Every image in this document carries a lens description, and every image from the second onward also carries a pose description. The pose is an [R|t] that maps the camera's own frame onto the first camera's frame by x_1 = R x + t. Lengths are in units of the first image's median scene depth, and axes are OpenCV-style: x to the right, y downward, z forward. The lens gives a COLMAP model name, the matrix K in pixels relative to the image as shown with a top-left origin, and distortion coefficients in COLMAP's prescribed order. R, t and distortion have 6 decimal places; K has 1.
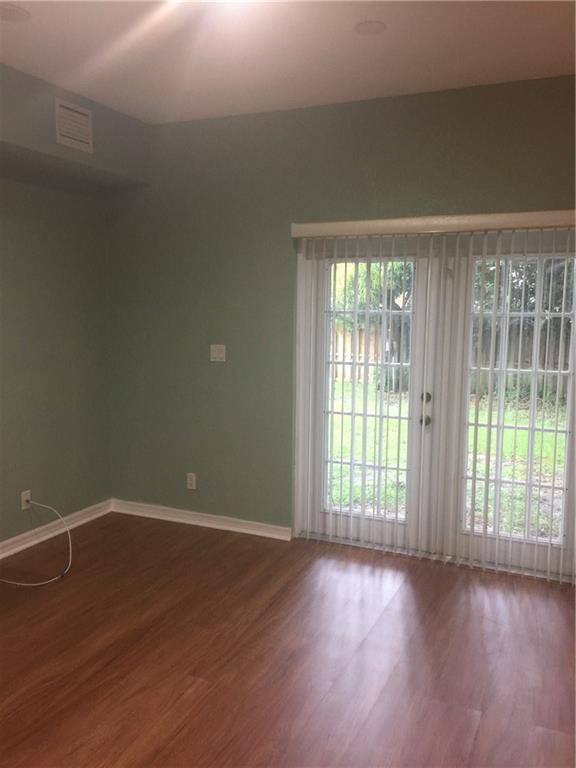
lens RADIAL K [[655.3, 0, 292.2], [0, 655.3, 384.9], [0, 0, 1]] dist [0.073189, -0.026291]
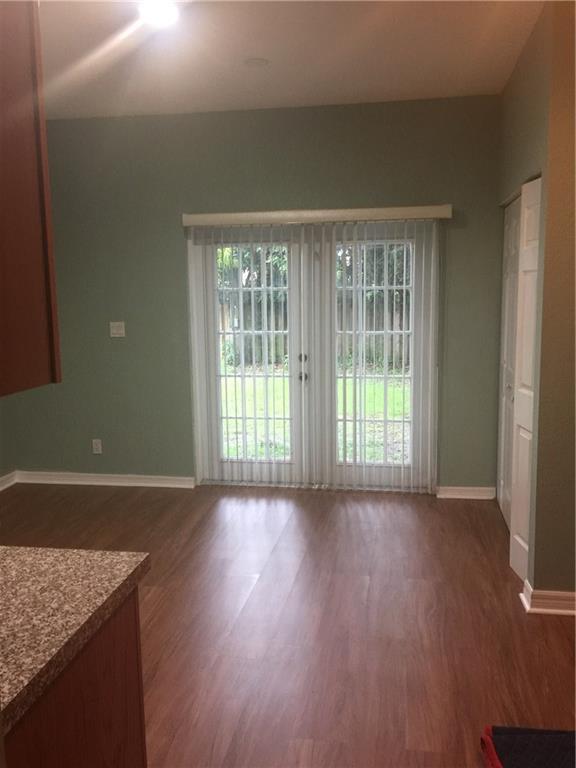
lens RADIAL K [[655.3, 0, 284.7], [0, 655.3, 381.6], [0, 0, 1]] dist [0.073189, -0.026291]
pose [[0.970867, -0.060291, 0.231909, -0.117192], [0.053883, 0.997973, 0.033875, 0.020018], [-0.233481, -0.020392, 0.972147, -0.181676]]
